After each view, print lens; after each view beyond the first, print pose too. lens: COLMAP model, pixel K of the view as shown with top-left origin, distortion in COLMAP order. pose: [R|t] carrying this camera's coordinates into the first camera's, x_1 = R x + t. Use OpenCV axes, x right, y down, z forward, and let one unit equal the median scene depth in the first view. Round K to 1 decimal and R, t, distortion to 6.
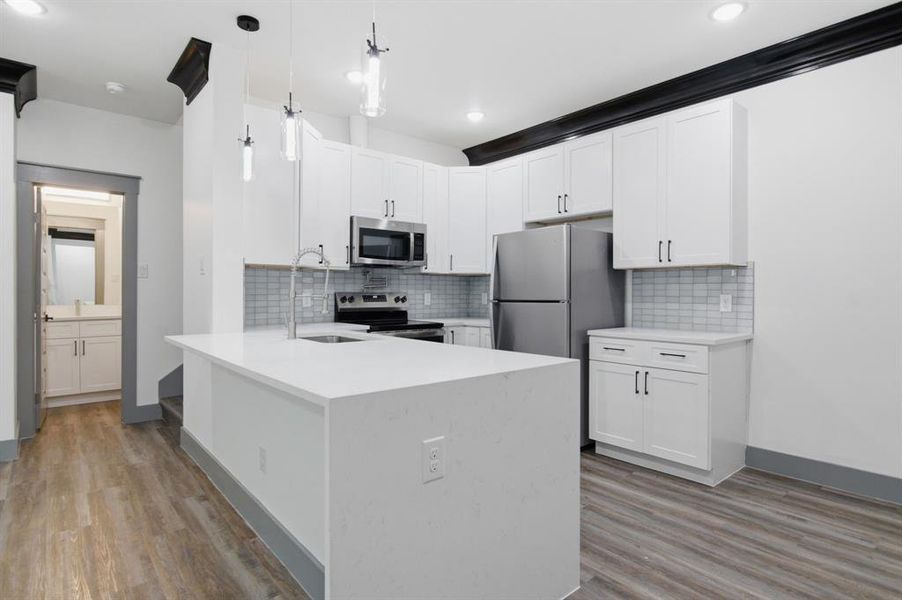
lens RADIAL K [[484.2, 0, 451.9], [0, 484.2, 294.7], [0, 0, 1]] dist [-0.001946, -0.000172]
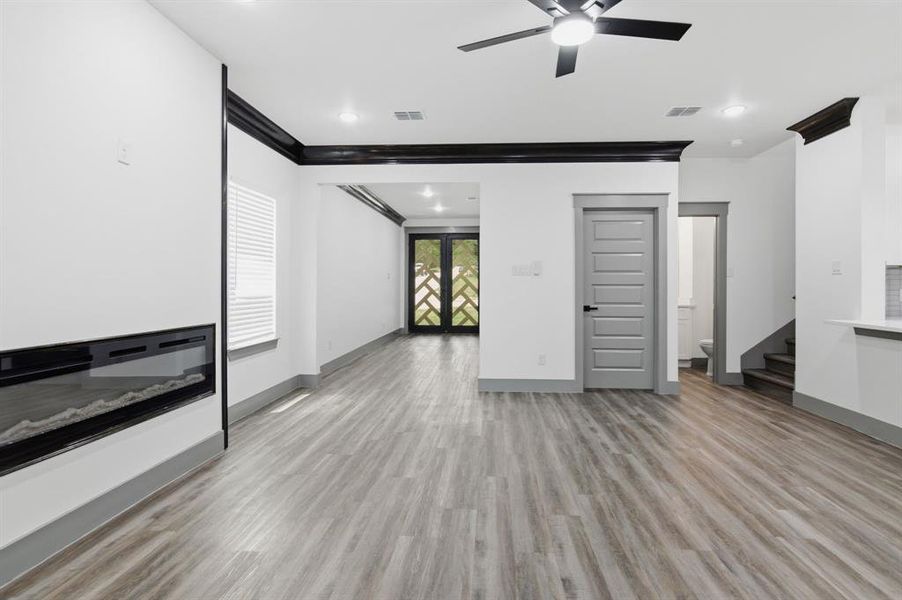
lens RADIAL K [[476.4, 0, 462.2], [0, 476.4, 282.0], [0, 0, 1]] dist [-0.001706, -0.000102]
pose [[0.717947, -0.006238, -0.696070, -0.289062], [-0.005705, 0.999874, -0.014844, 0.003664], [0.696075, 0.014628, 0.717820, -0.514834]]
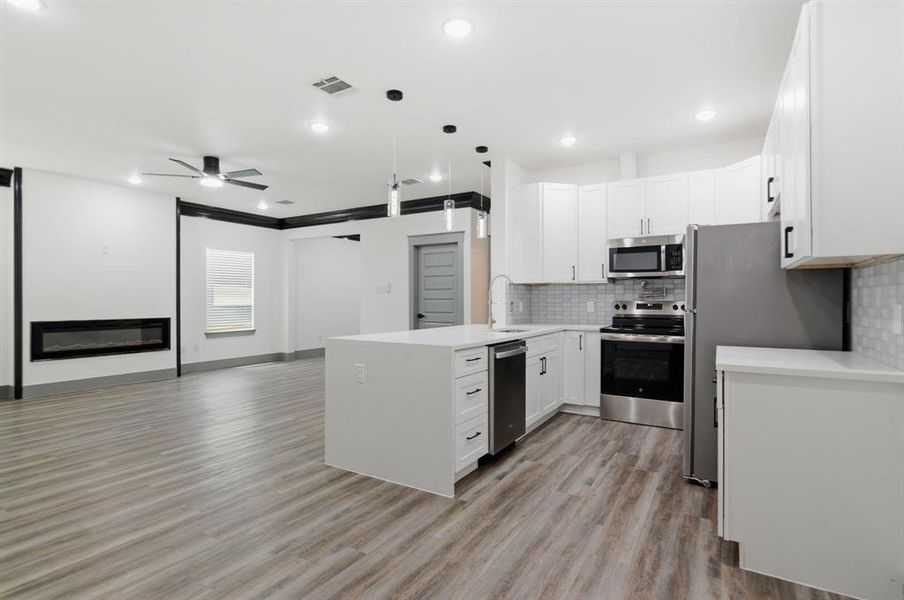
lens RADIAL K [[444.3, 0, 455.2], [0, 444.3, 298.3], [0, 0, 1]] dist [0.003236, 0.000642]
pose [[0.312334, -0.006403, -0.949951, 0.781438], [-0.004757, 0.999954, -0.008304, -0.000488], [0.949960, 0.007112, 0.312289, 0.286138]]
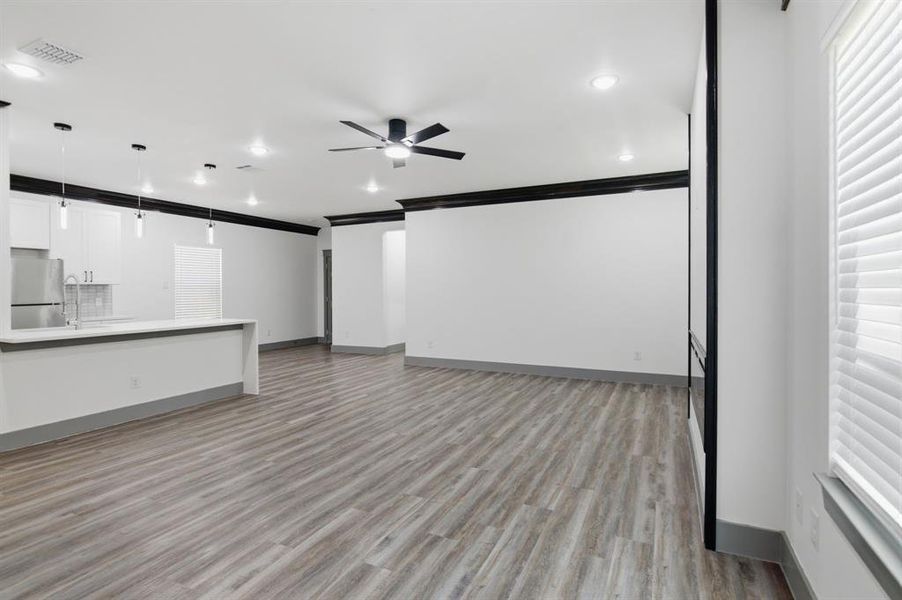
lens RADIAL K [[441.2, 0, 455.1], [0, 441.2, 296.0], [0, 0, 1]] dist [-0.001479, 0.000017]
pose [[-0.404795, -0.014746, 0.914289, -1.564679], [0.008474, 0.999767, 0.019877, -0.028147], [-0.914368, 0.015794, -0.404575, 0.308647]]
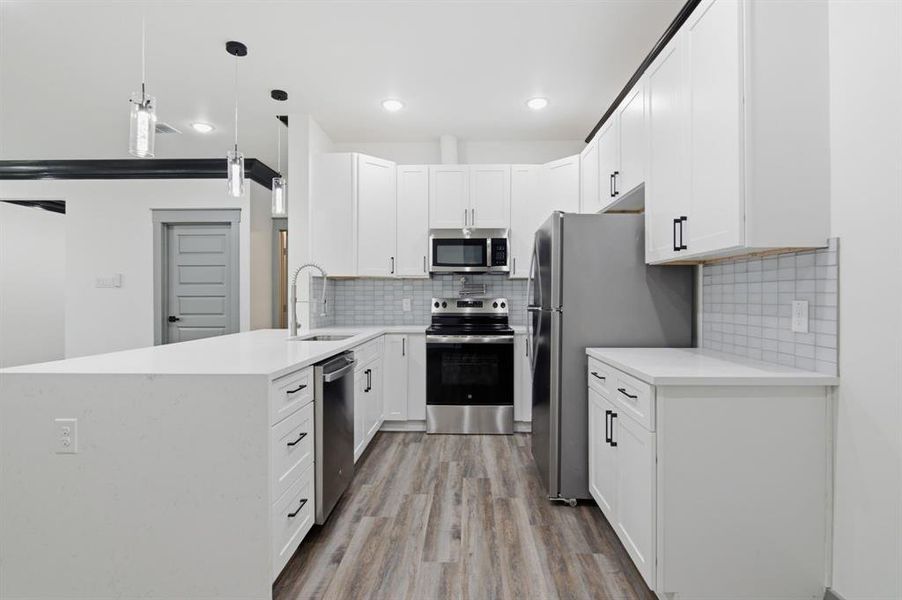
lens RADIAL K [[441.2, 0, 455.1], [0, 441.2, 296.0], [0, 0, 1]] dist [-0.001479, 0.000017]
pose [[0.739626, -0.005790, -0.672994, 0.529361], [-0.001036, 0.999952, -0.009741, -0.000409], [0.673018, 0.007902, 0.739584, 0.310534]]
